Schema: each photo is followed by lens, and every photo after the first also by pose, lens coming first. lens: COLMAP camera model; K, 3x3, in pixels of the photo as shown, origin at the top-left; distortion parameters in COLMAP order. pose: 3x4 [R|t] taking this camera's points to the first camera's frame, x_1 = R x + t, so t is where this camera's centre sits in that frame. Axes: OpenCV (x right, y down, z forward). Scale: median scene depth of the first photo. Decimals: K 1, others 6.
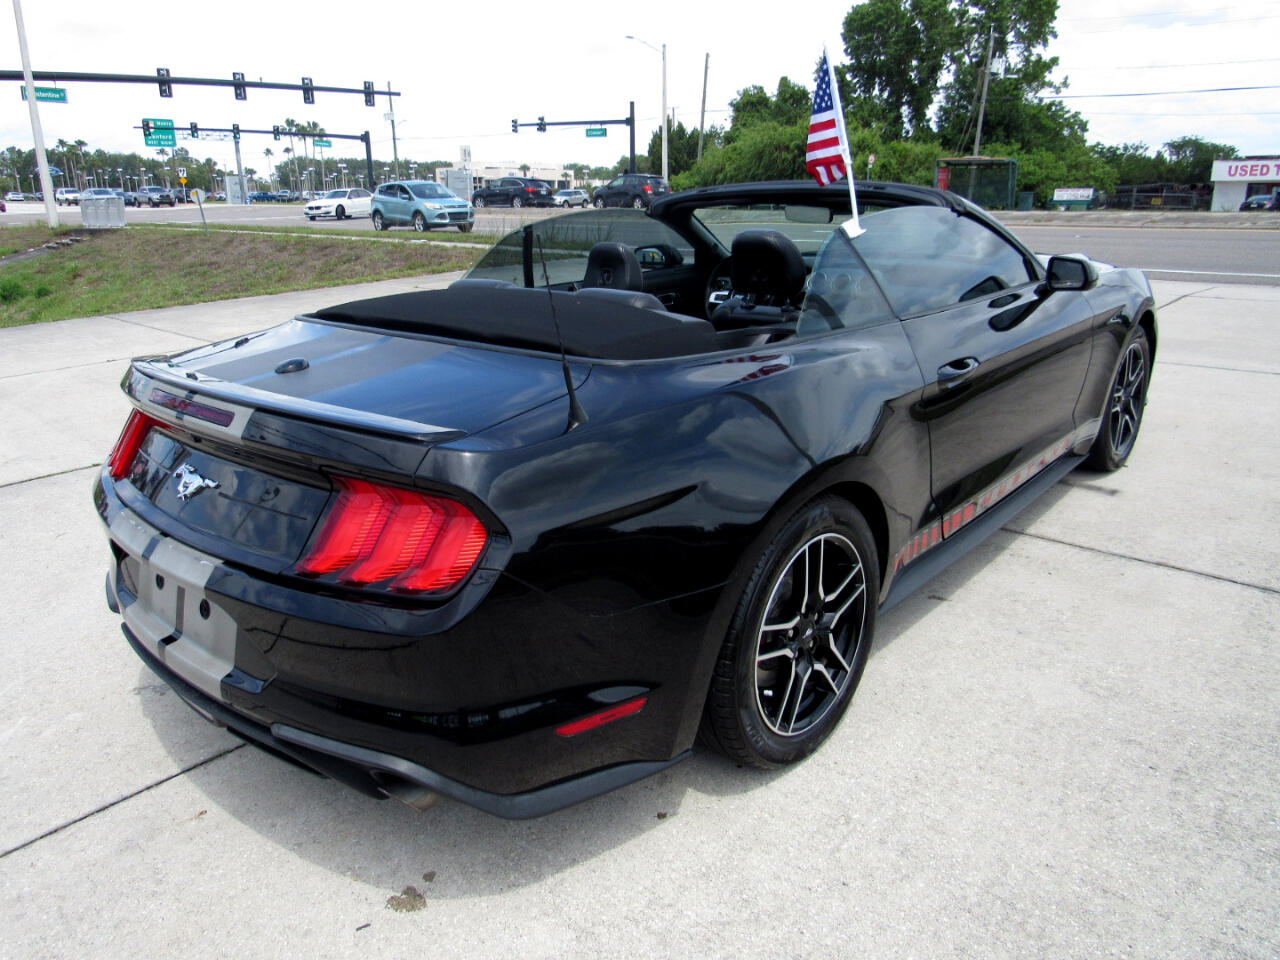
lens RADIAL K [[906.3, 0, 637.4], [0, 906.3, 481.9], [0, 0, 1]] dist [-0.005418, -0.007486]
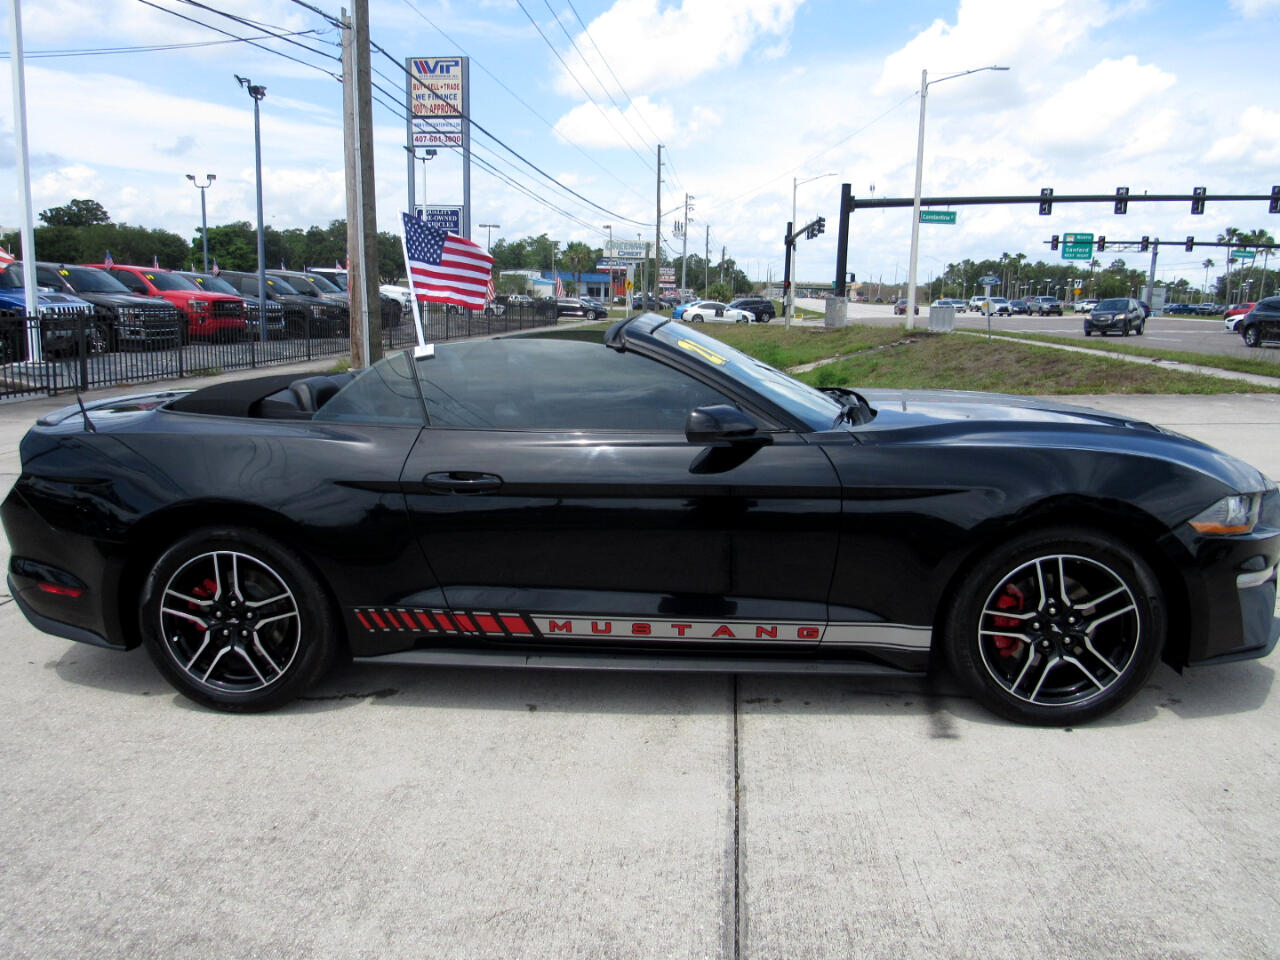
lens RADIAL K [[938.6, 0, 640.0], [0, 938.6, 480.0], [0, 0, 1]] dist [-0.011438, -0.001427]
pose [[0.587511, 0.171636, -0.790805, 0.177468], [-0.266359, 0.963808, 0.011298, -0.024543], [0.764123, 0.204000, 0.611964, 0.057950]]
